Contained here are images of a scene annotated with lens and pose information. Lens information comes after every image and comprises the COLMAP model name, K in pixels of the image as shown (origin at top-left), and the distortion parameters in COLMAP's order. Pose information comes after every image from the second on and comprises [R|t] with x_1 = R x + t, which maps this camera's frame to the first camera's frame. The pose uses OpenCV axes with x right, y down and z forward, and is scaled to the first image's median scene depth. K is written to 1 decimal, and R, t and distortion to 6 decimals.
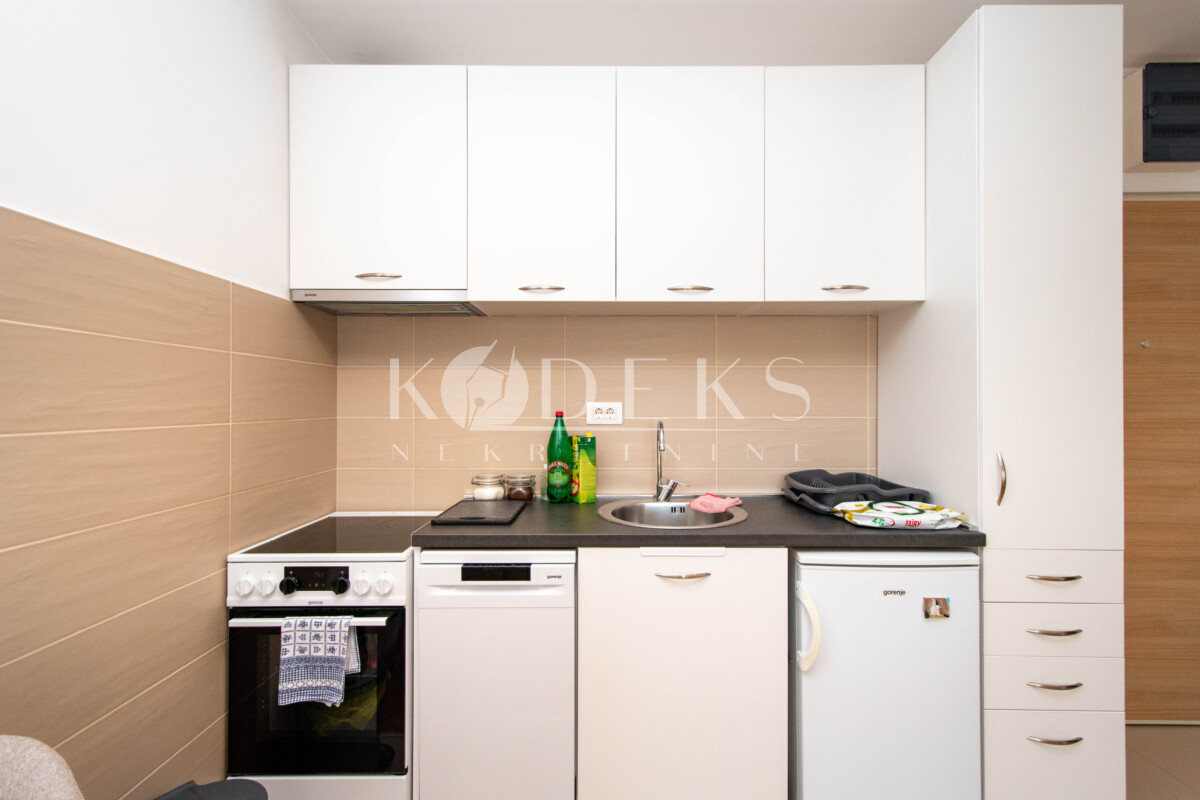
lens RADIAL K [[534.9, 0, 599.5], [0, 534.9, 398.1], [0, 0, 1]] dist [0.000242, 0.000014]
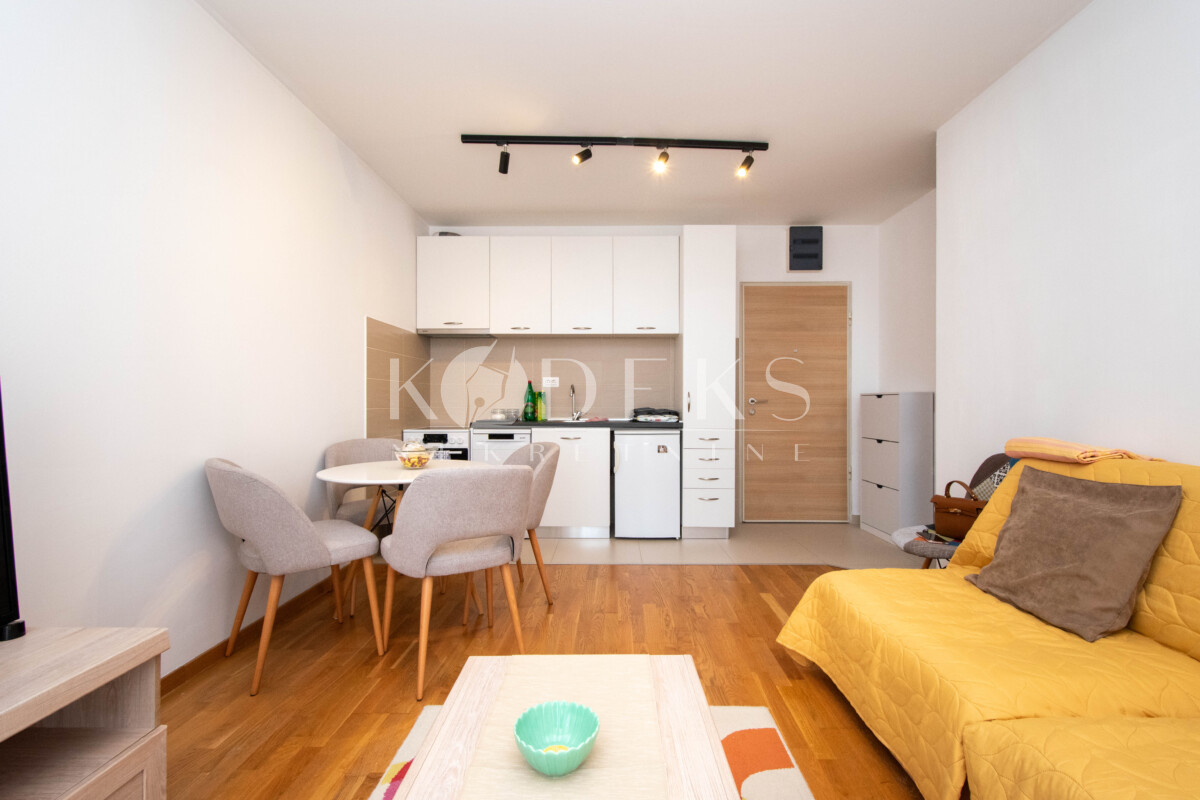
lens RADIAL K [[534.9, 0, 601.9], [0, 534.9, 403.6], [0, 0, 1]] dist [0.000242, 0.000014]
pose [[0.999758, 0.000927, -0.022000, 0.314648], [-0.000829, 0.999990, 0.004459, 0.123859], [0.022004, -0.004440, 0.999748, -1.420547]]
